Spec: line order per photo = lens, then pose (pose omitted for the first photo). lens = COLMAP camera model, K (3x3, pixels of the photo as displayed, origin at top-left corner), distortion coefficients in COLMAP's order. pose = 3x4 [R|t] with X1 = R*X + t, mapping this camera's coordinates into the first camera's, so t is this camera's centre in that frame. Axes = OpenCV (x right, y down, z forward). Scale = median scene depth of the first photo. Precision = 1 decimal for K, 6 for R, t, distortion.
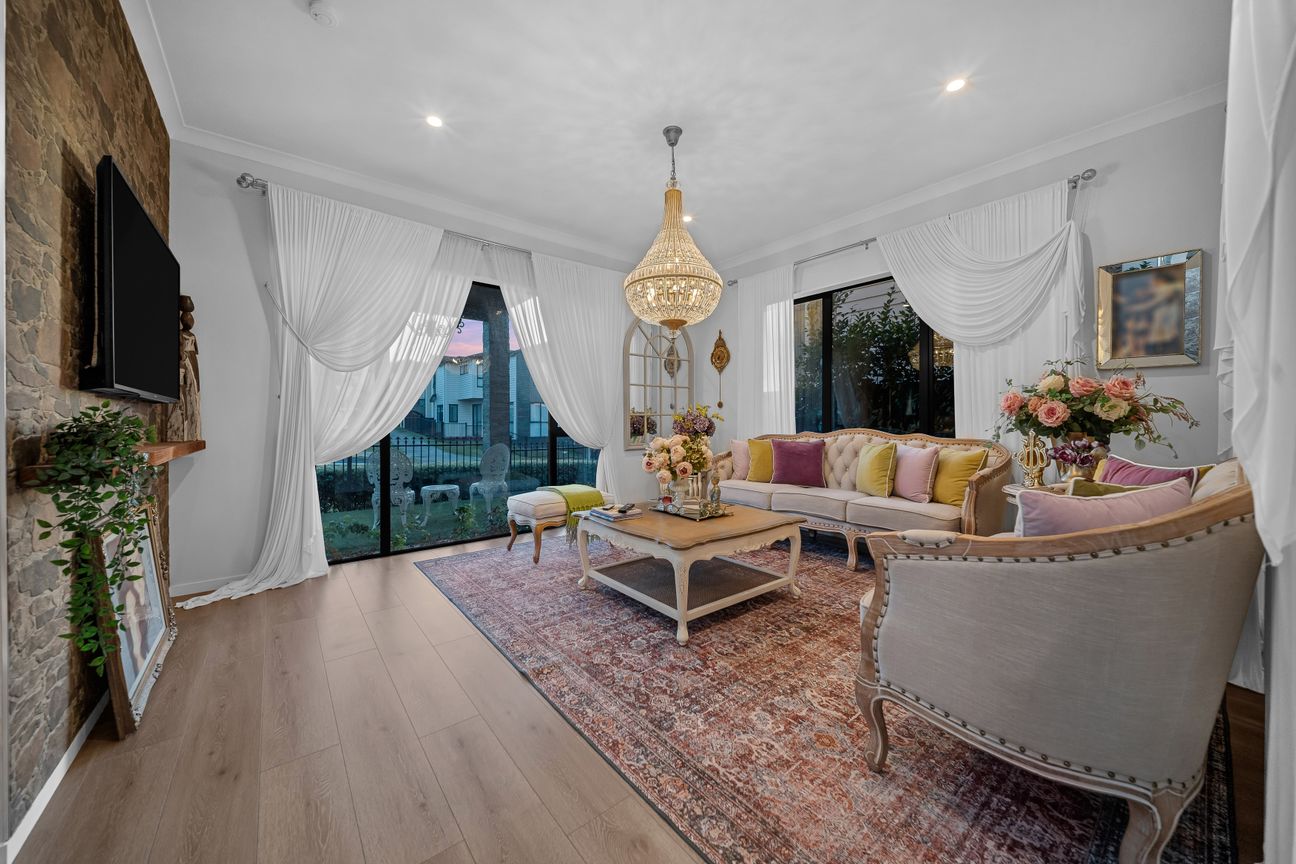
lens RADIAL K [[451.2, 0, 643.0], [0, 451.2, 425.1], [0, 0, 1]] dist [-0.009066, -0.000568]
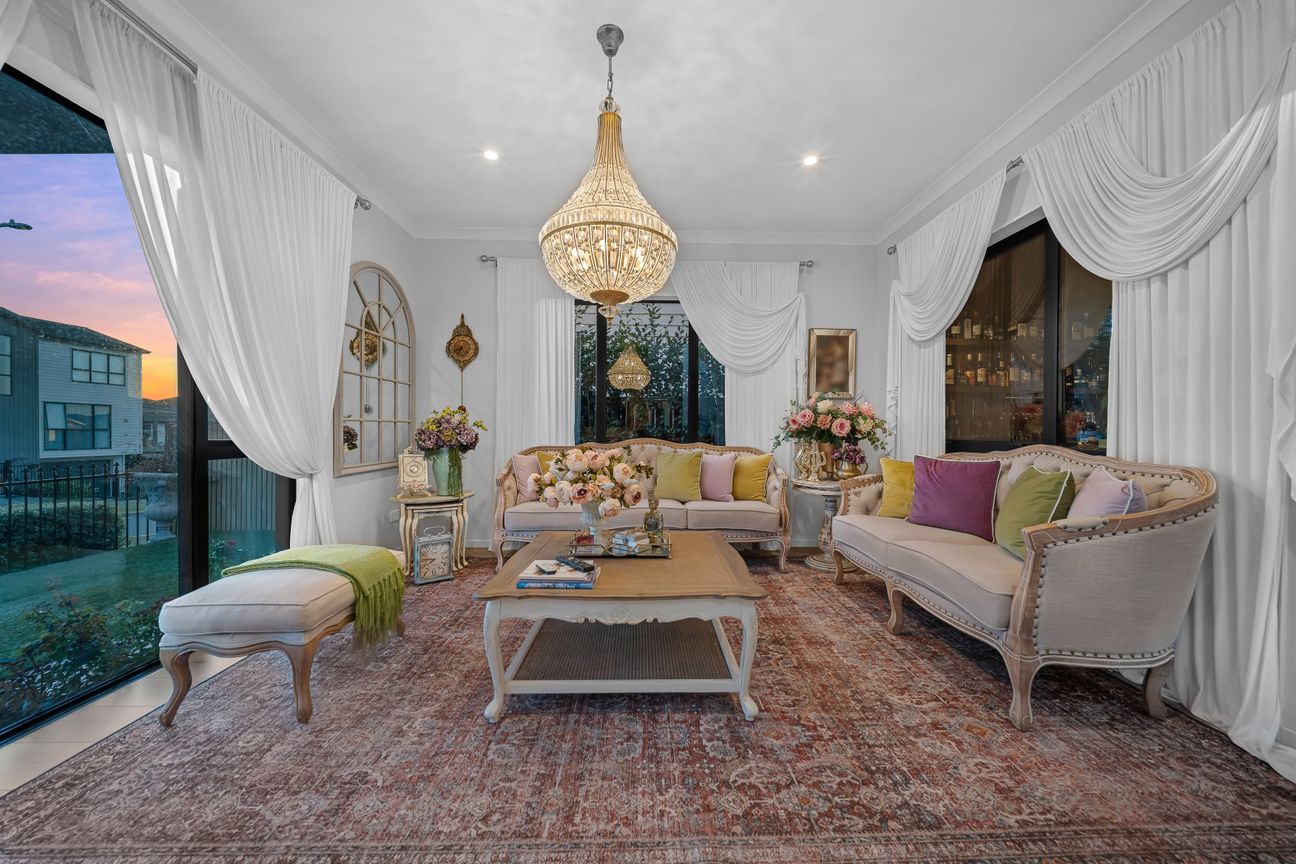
lens RADIAL K [[451.2, 0, 649.0], [0, 451.2, 435.2], [0, 0, 1]] dist [-0.009066, -0.000568]
pose [[0.611161, -0.001220, 0.791505, -0.607485], [0.000355, 0.999999, 0.001267, -0.002948], [-0.791506, -0.000494, 0.611161, 0.639927]]
